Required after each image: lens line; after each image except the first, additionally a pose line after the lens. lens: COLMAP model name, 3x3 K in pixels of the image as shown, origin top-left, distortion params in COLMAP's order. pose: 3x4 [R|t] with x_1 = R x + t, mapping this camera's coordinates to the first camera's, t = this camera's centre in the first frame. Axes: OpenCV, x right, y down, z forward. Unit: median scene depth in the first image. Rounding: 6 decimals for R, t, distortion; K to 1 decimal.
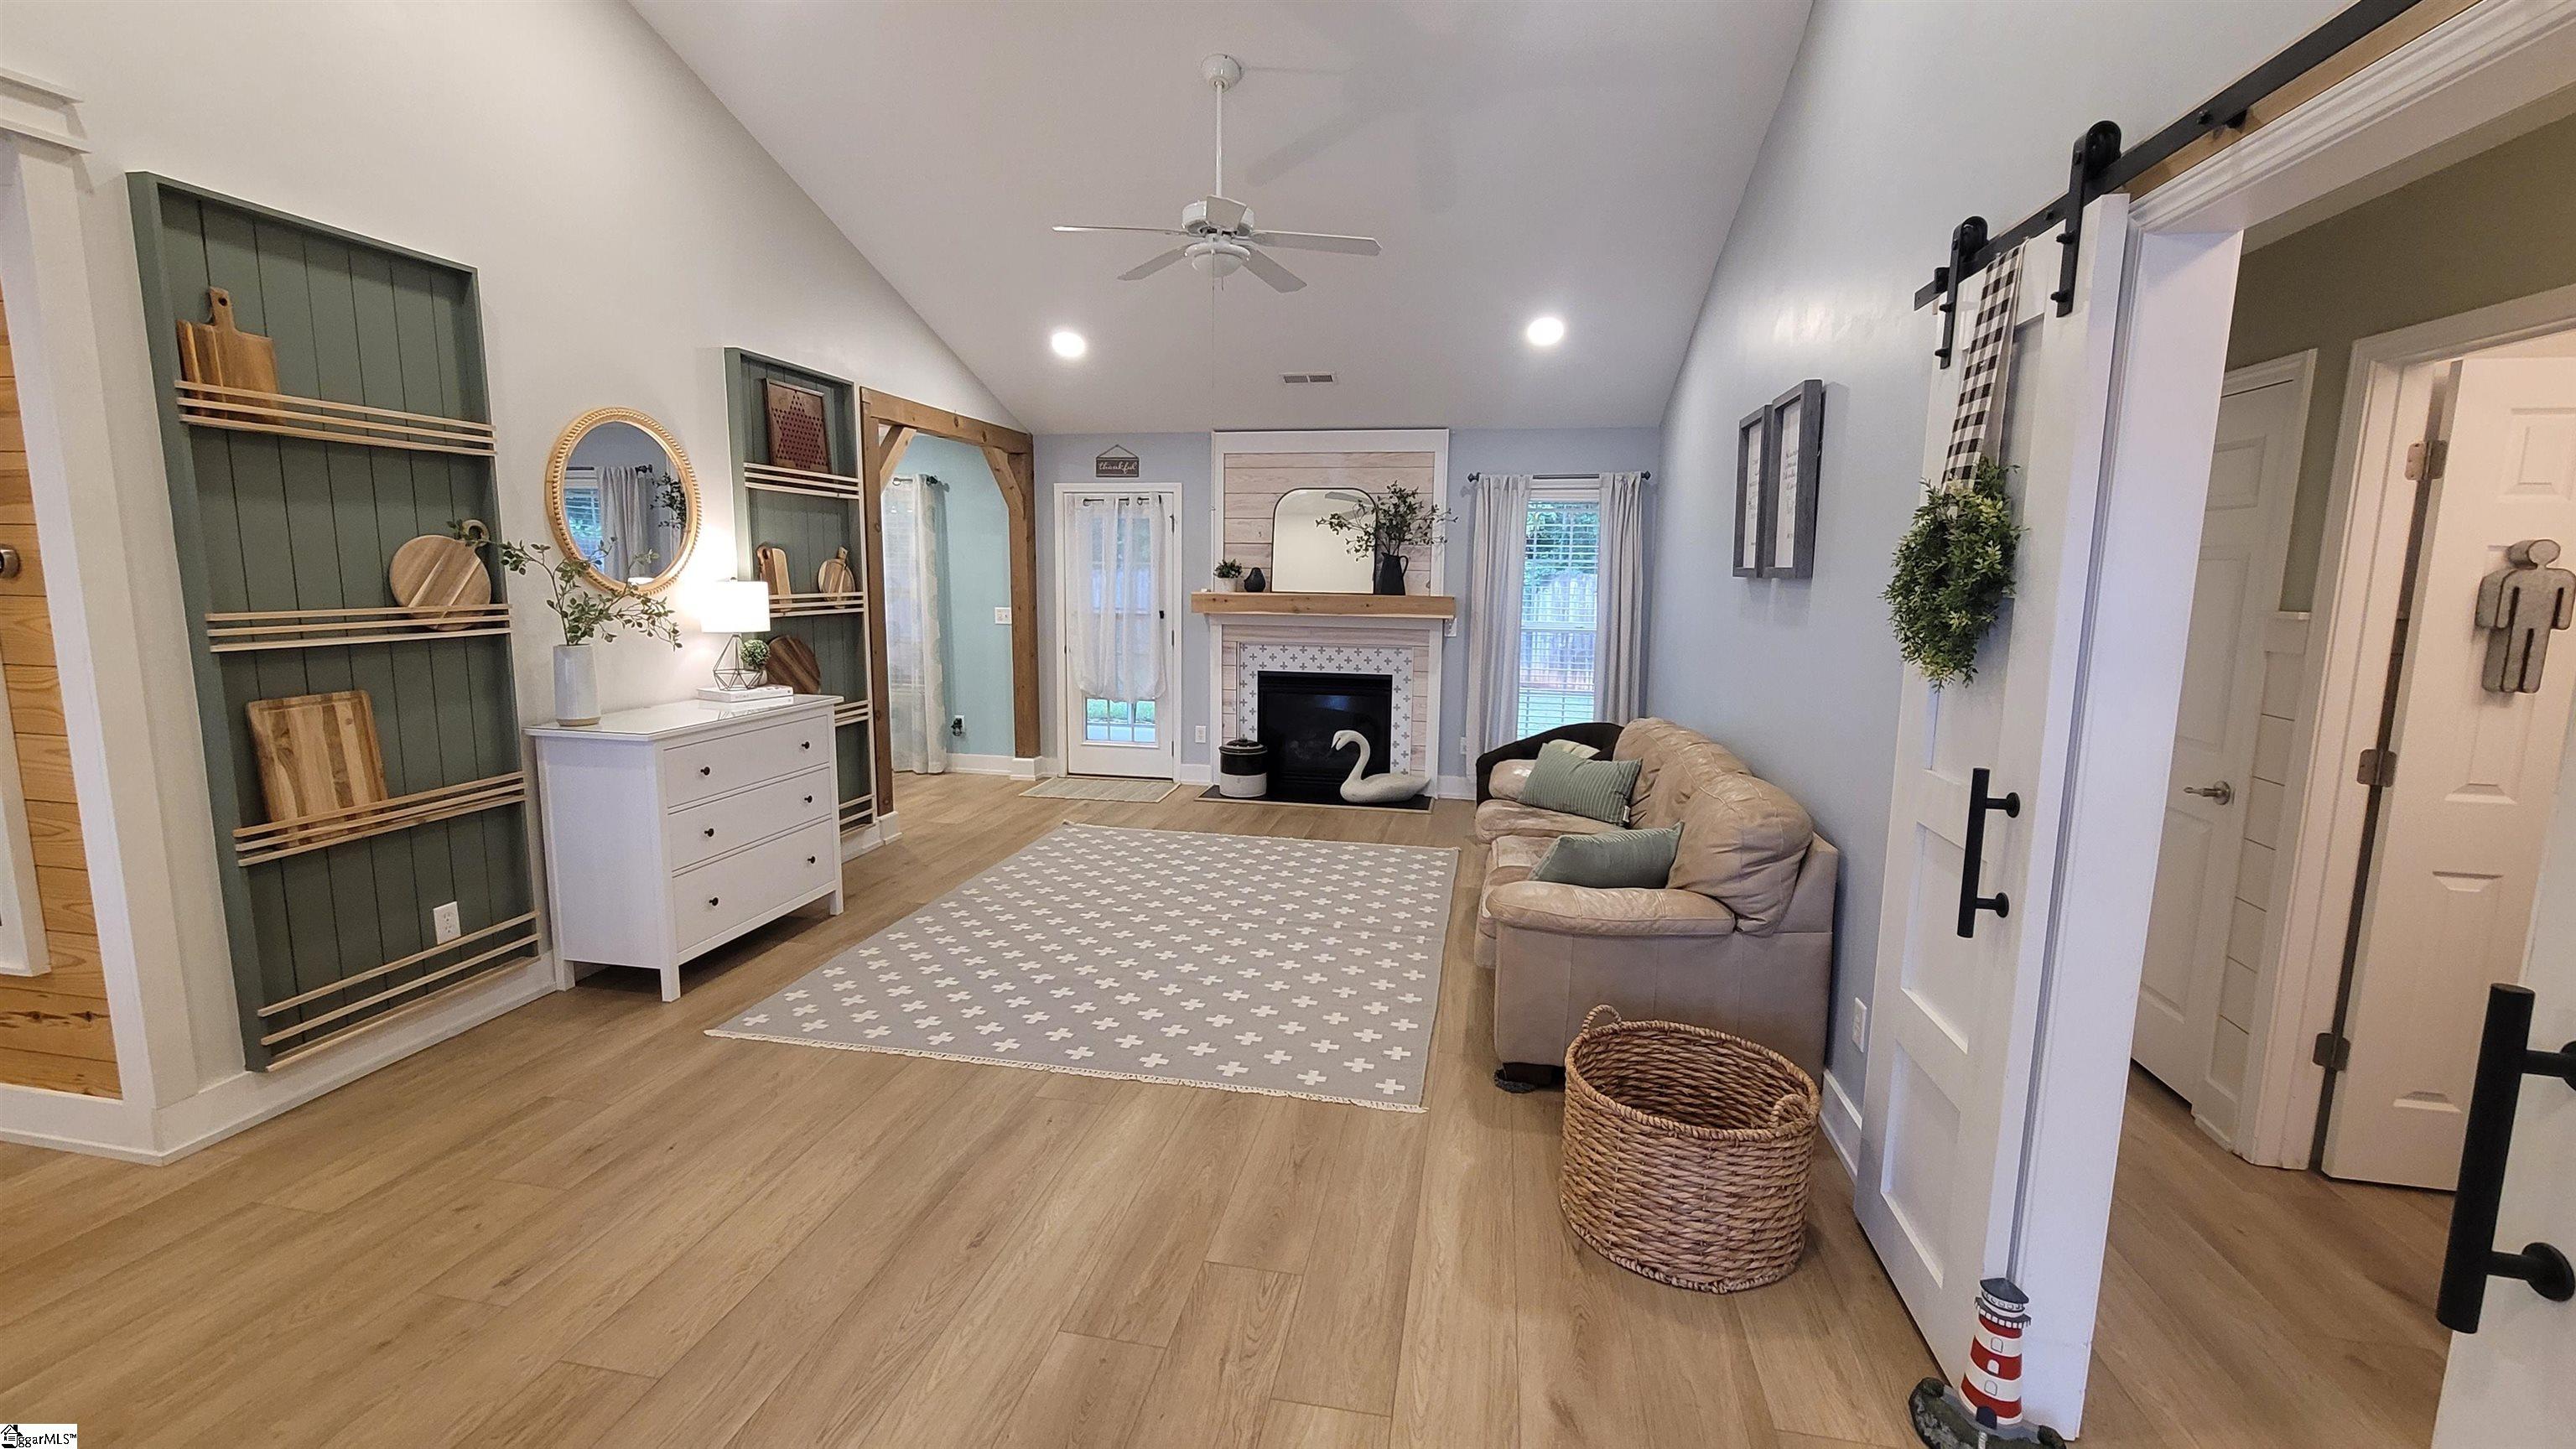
lens RADIAL K [[1051.1, 0, 1298.8], [0, 1051.1, 713.1], [0, 0, 1]] dist [0.000875, -0.002717]
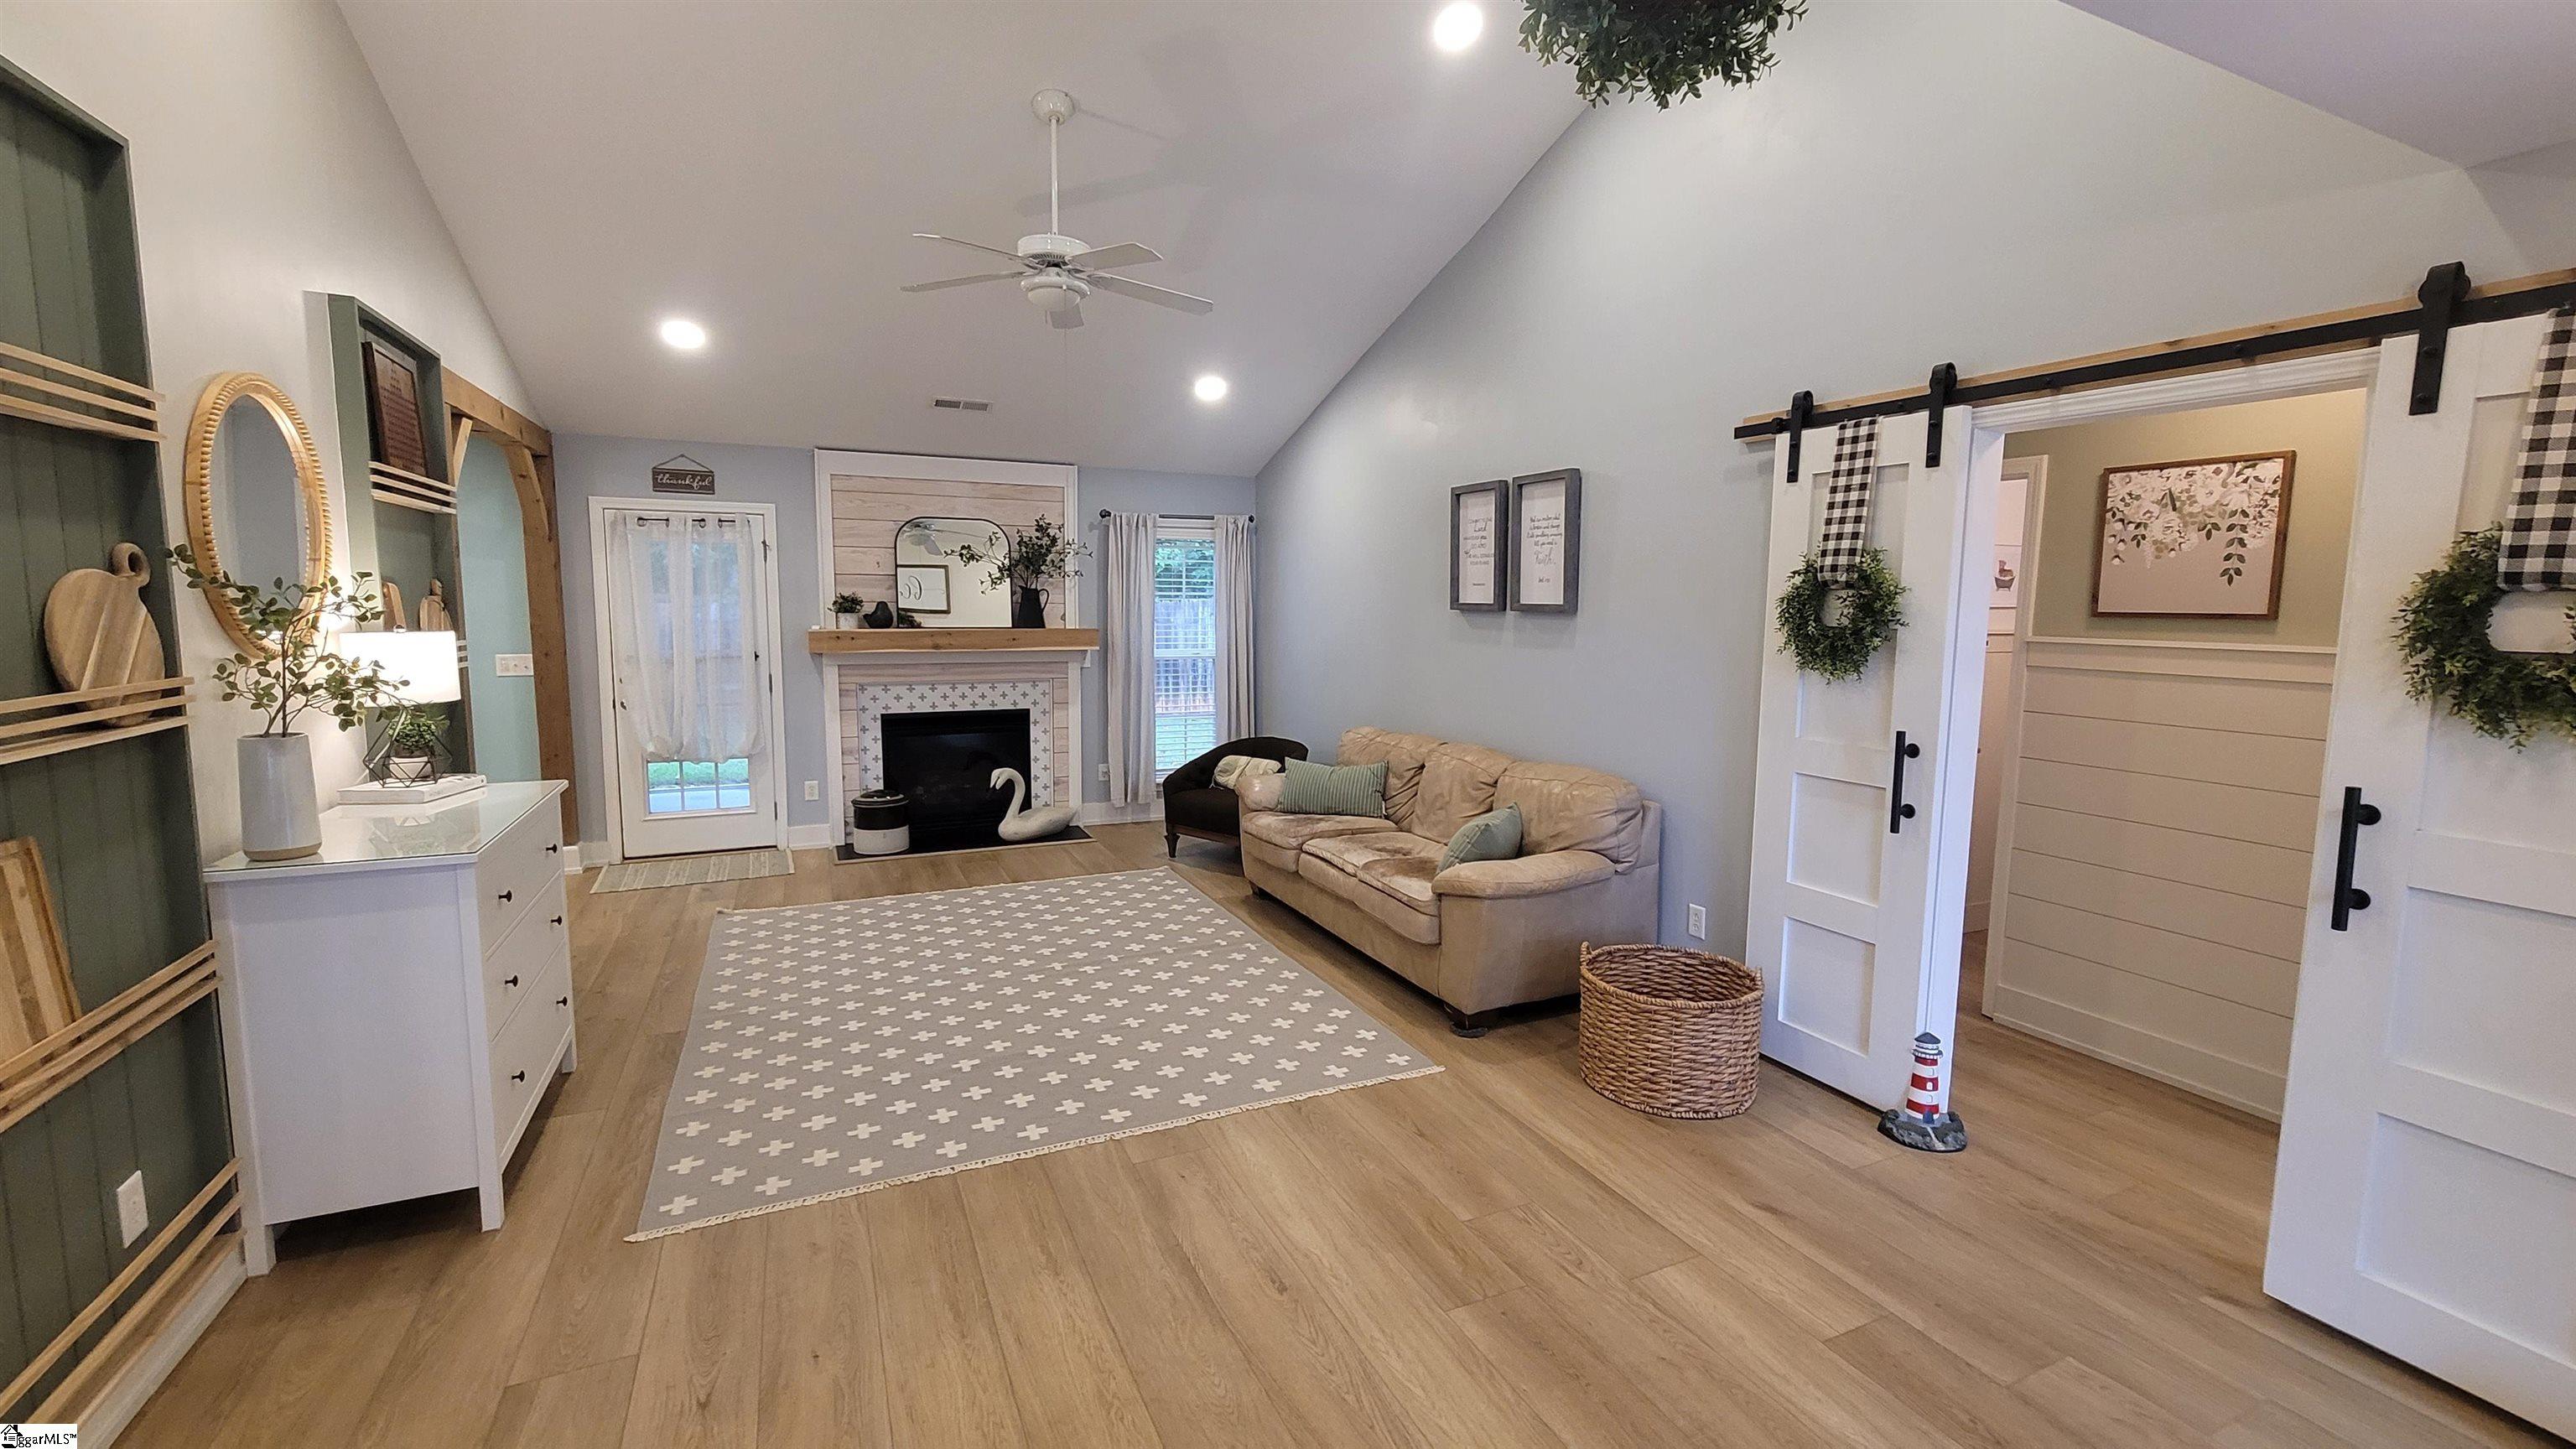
lens RADIAL K [[1049.9, 0, 1291.5], [0, 1049.9, 715.6], [0, 0, 1]] dist [0.006132, -0.002809]
pose [[0.809829, -0.069405, 0.582547, -0.398721], [0.081059, 0.996691, 0.006062, -0.021666], [-0.581039, 0.042312, 0.812775, 0.073105]]
